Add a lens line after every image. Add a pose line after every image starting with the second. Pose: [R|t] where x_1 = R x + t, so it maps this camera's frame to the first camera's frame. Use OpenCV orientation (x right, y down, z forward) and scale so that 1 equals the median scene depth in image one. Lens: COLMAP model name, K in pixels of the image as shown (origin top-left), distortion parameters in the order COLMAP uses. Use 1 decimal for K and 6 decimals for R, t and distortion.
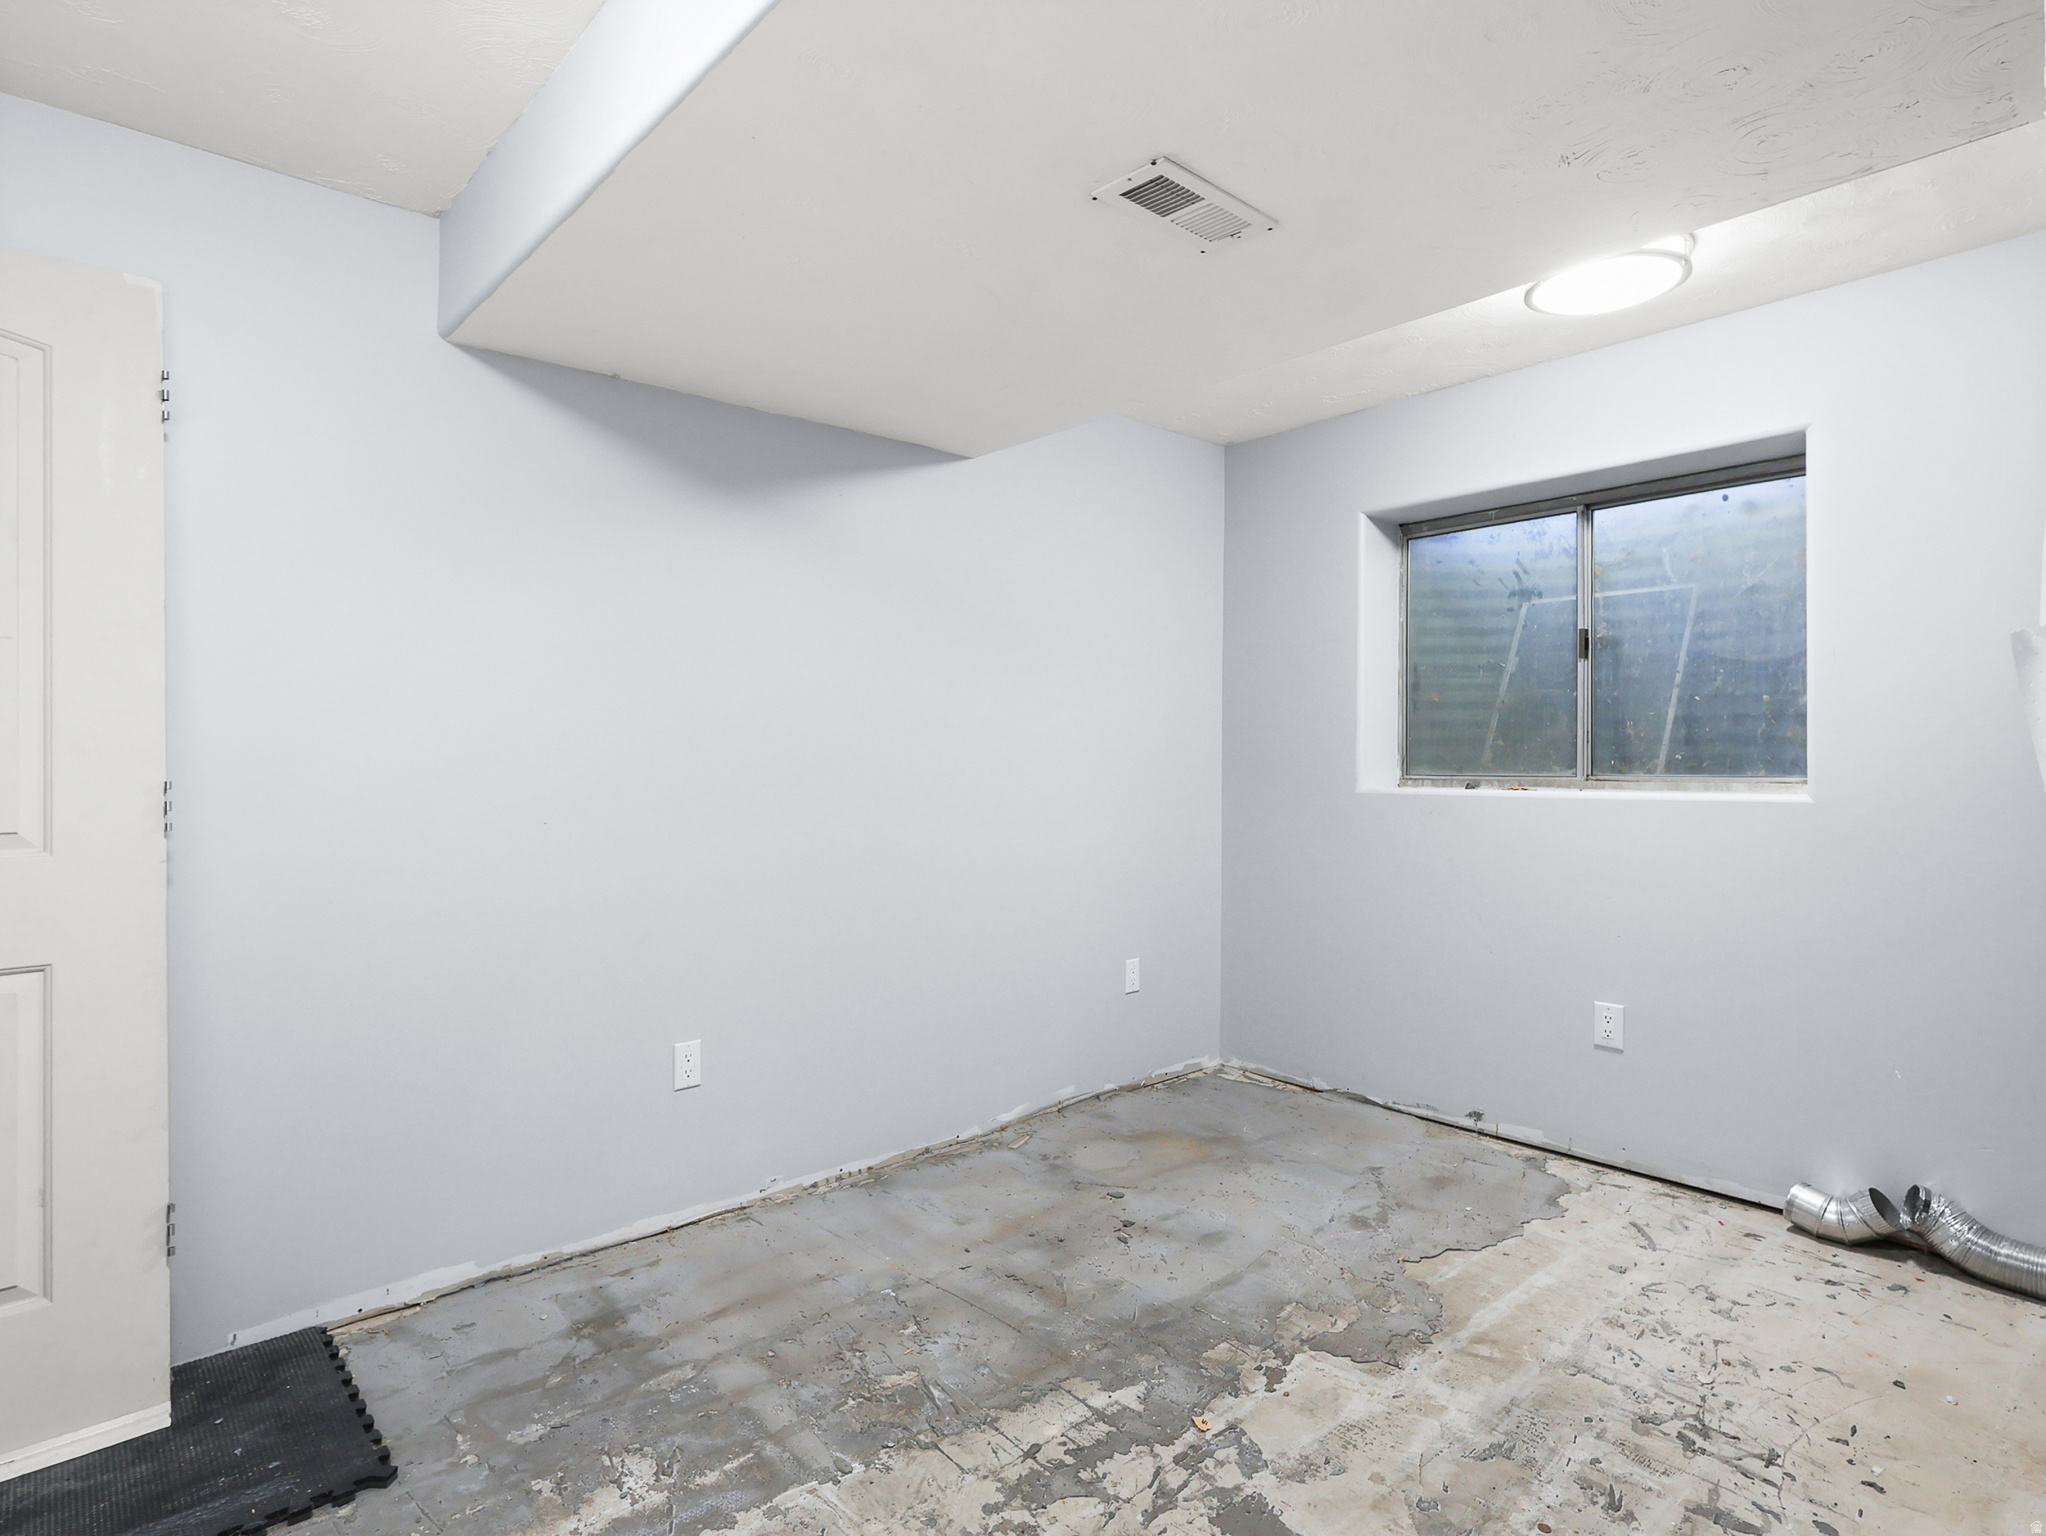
lens RADIAL K [[1094.2, 0, 1019.0], [0, 1094.2, 755.2], [0, 0, 1]] dist [-0.004502, 0.000928]
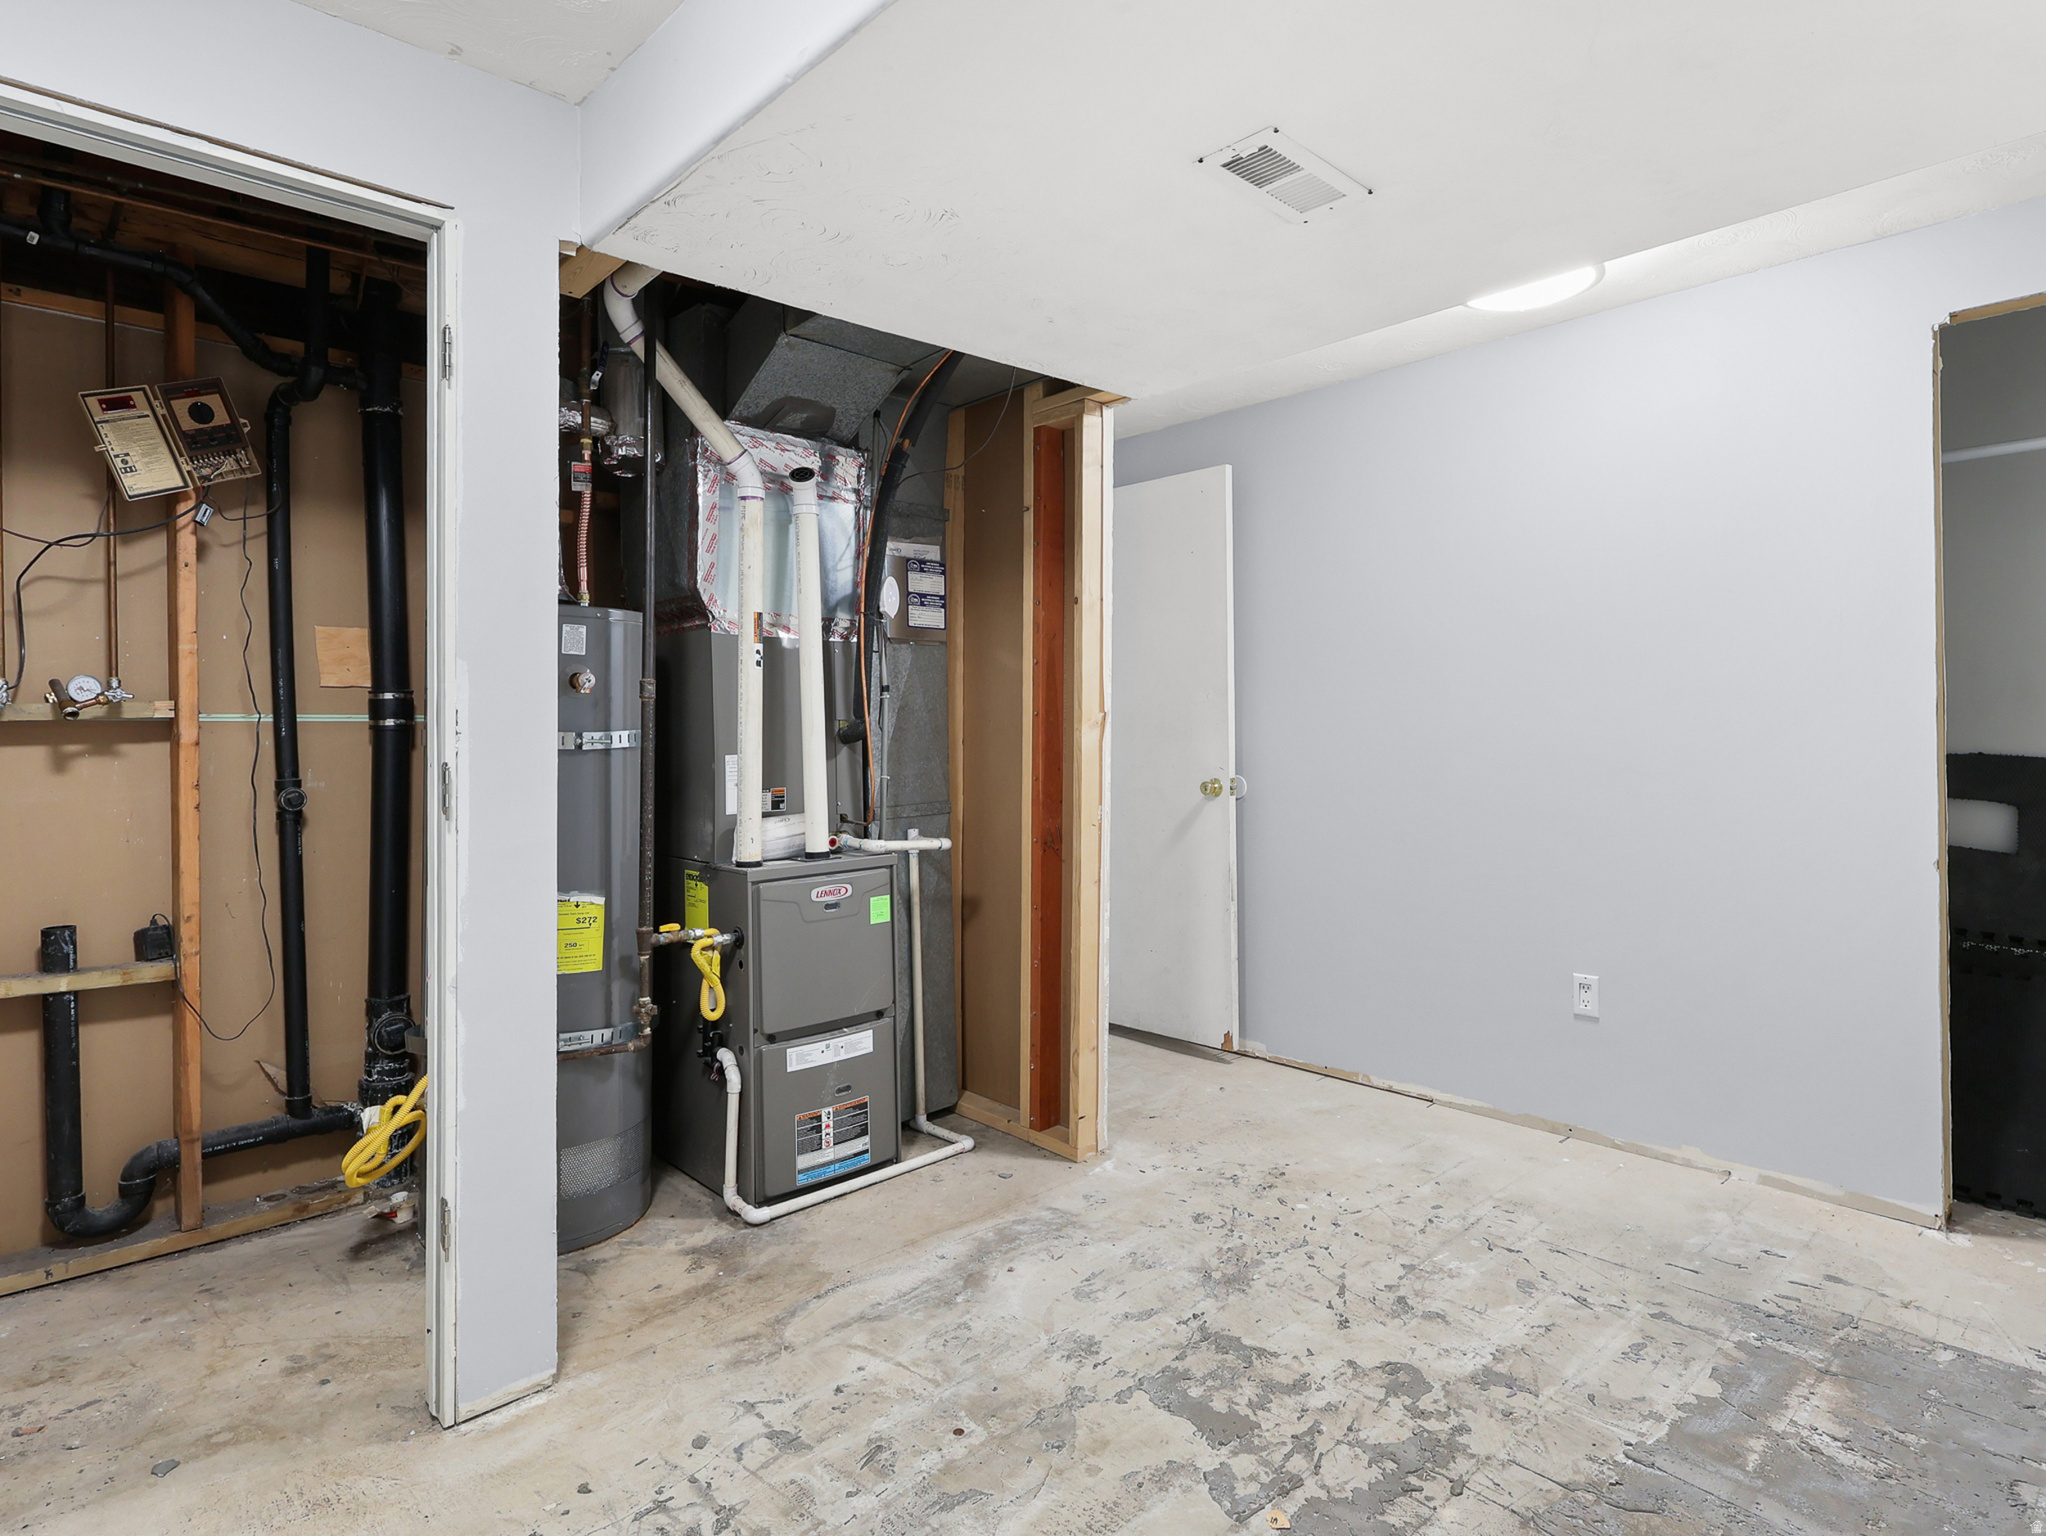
lens RADIAL K [[1094.2, 0, 1019.0], [0, 1094.2, 755.2], [0, 0, 1]] dist [-0.004502, 0.000928]
pose [[-0.999936, 0.009784, -0.005706, 0.396017], [0.009672, 0.999765, 0.019394, -0.001707], [0.005894, 0.019338, -0.999796, 1.979697]]
